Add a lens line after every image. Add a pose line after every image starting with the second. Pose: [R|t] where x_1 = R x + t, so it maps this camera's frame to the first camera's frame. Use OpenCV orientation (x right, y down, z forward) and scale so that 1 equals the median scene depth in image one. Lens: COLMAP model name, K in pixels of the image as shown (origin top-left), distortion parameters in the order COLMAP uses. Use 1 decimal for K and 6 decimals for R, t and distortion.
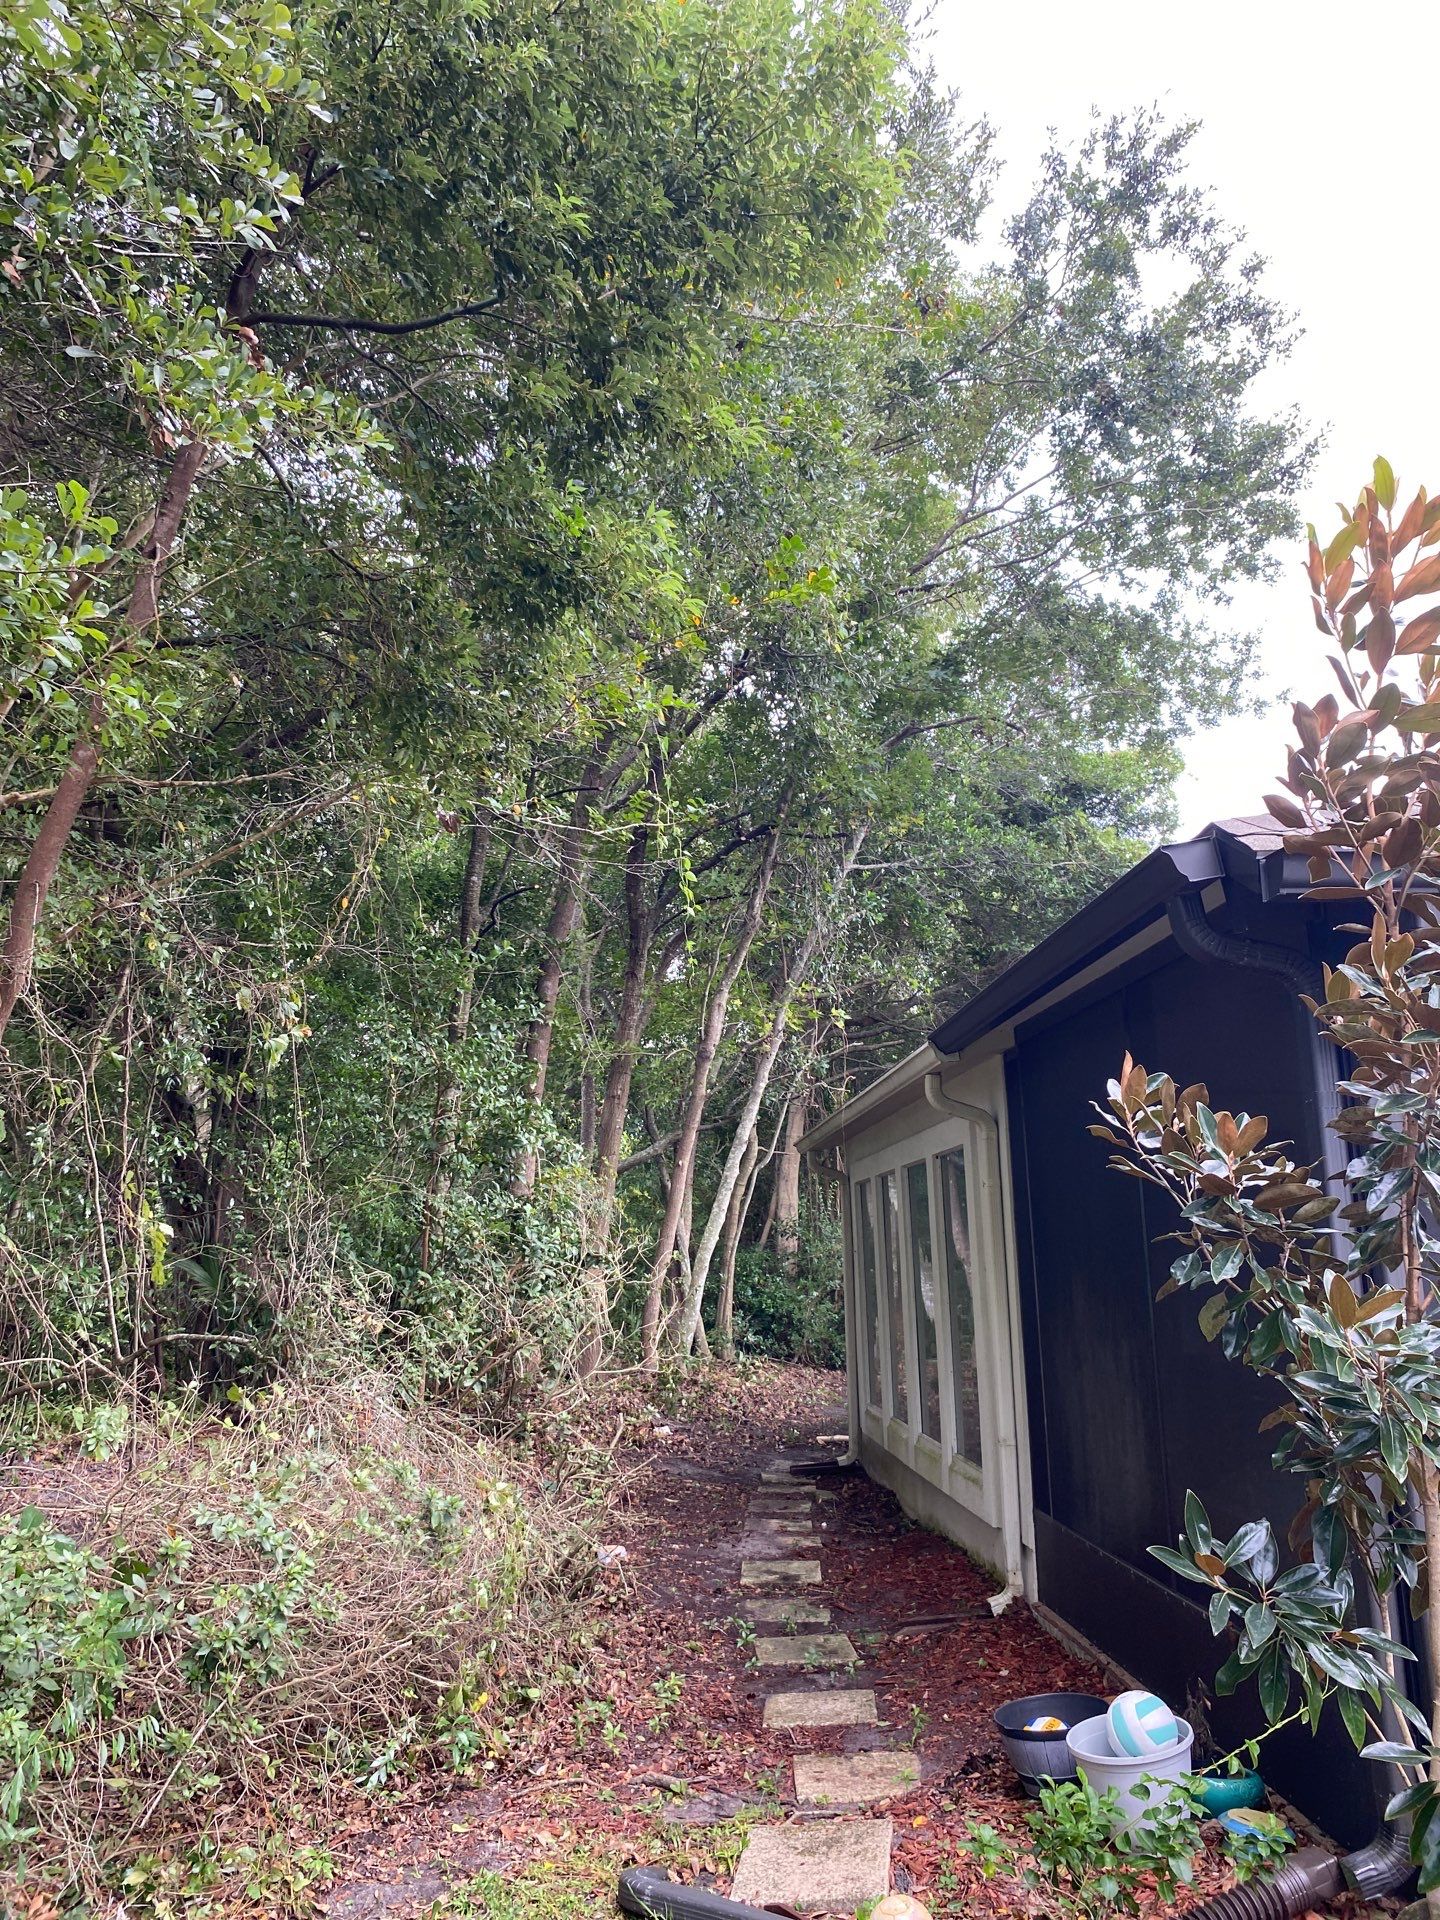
lens RADIAL K [[1353.9, 0, 720.0], [0, 1353.9, 960.0], [0, 0, 1]] dist [0.101242, -0.001666]
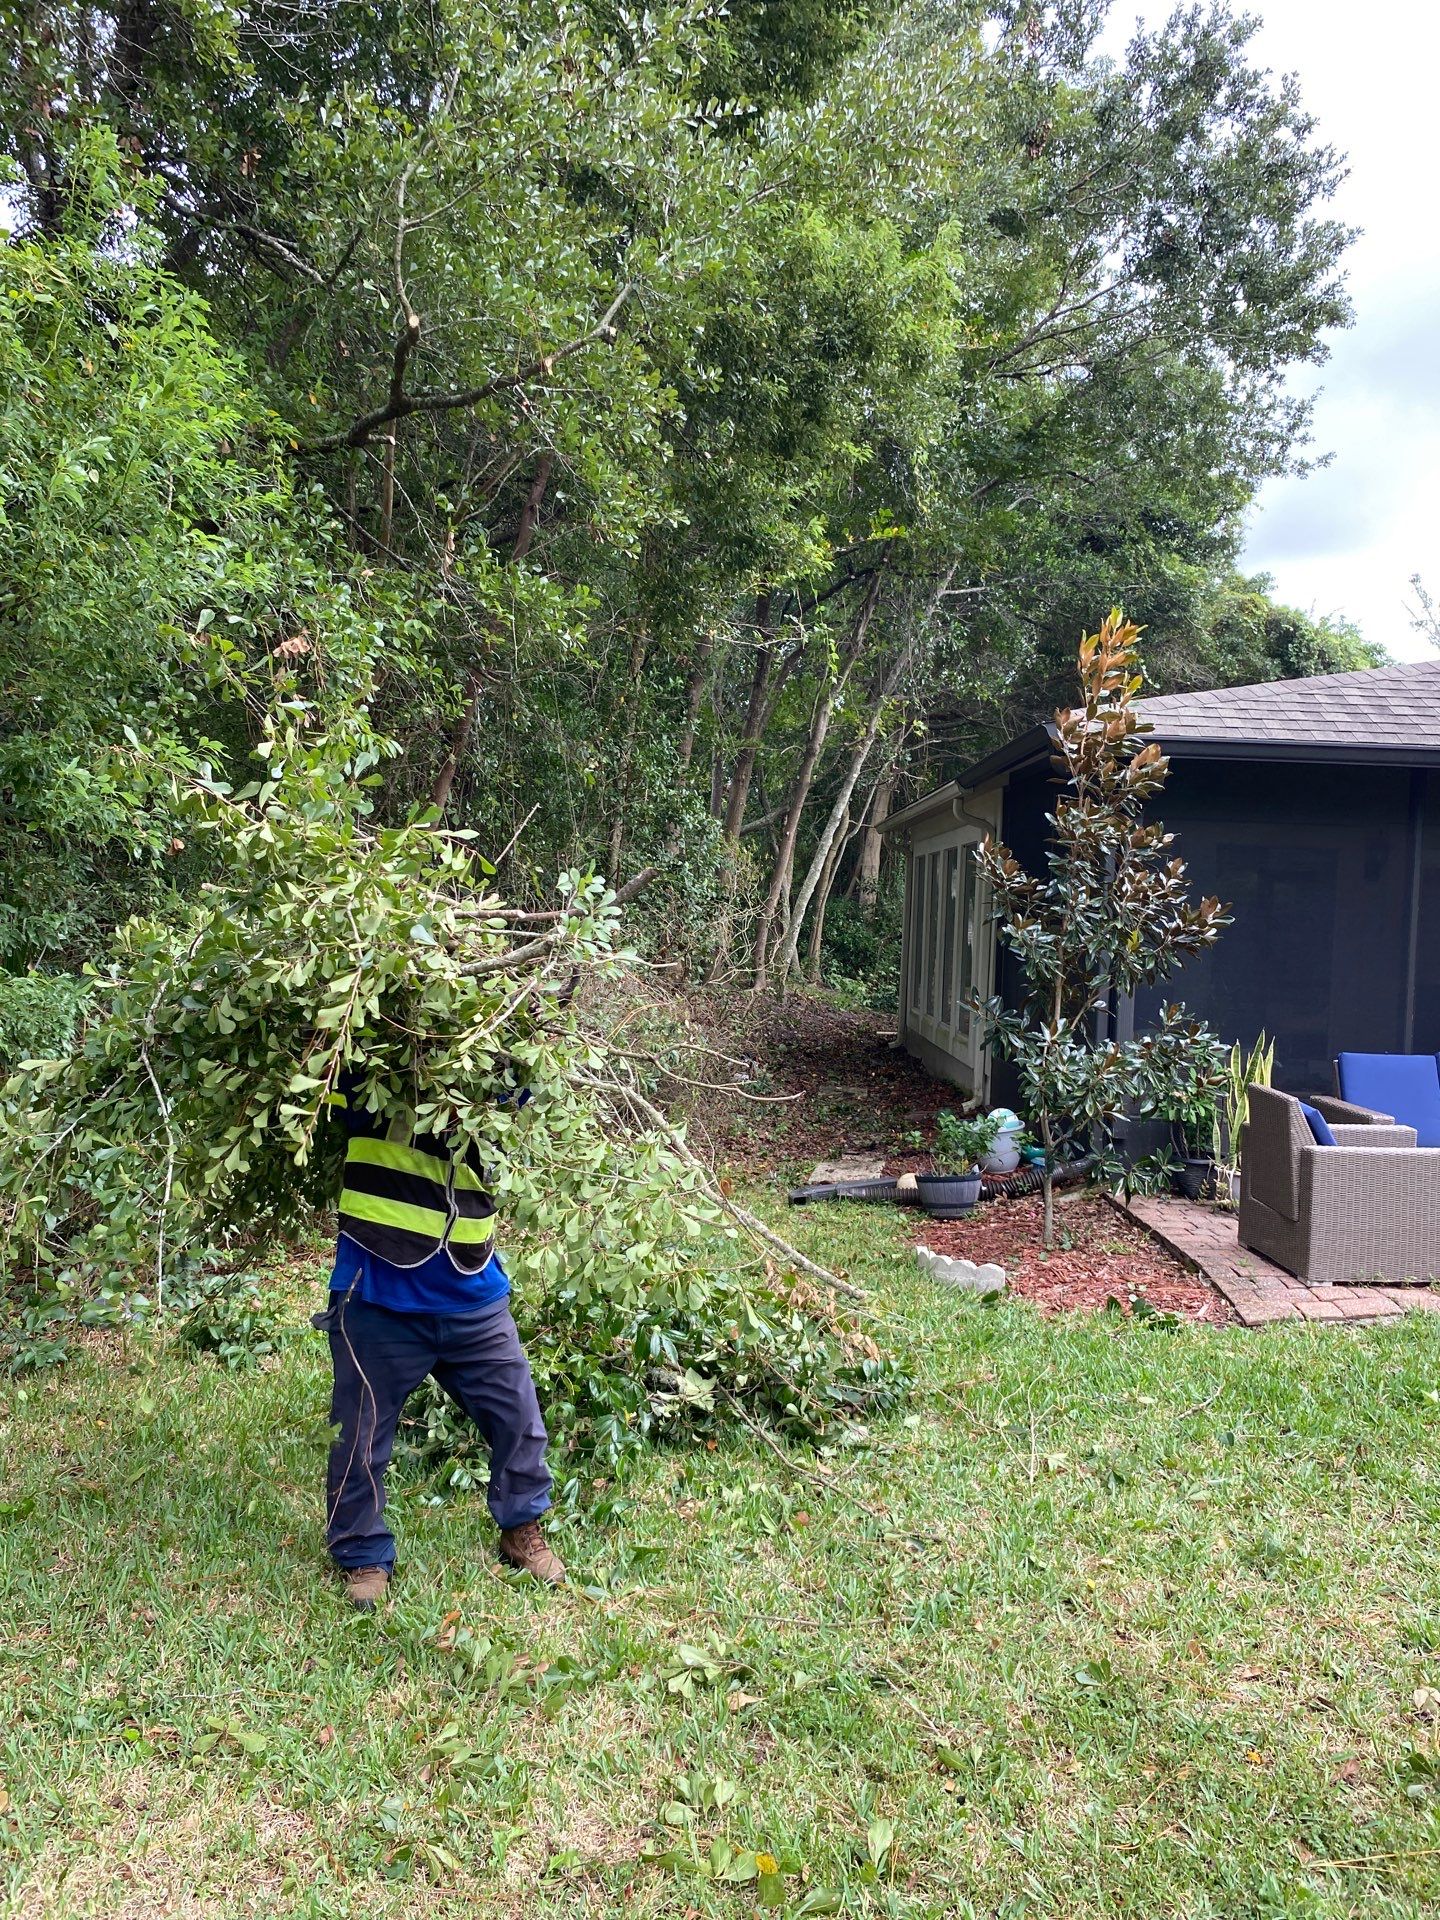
lens RADIAL K [[1425.1, 0, 720.0], [0, 1425.1, 960.0], [0, 0, 1]] dist [0.039172, -0.043049]
pose [[0.996636, 0.058416, -0.057490, -0.008172], [-0.041904, 0.965999, 0.255129, -0.074637], [0.070439, -0.251862, 0.965196, -0.335000]]
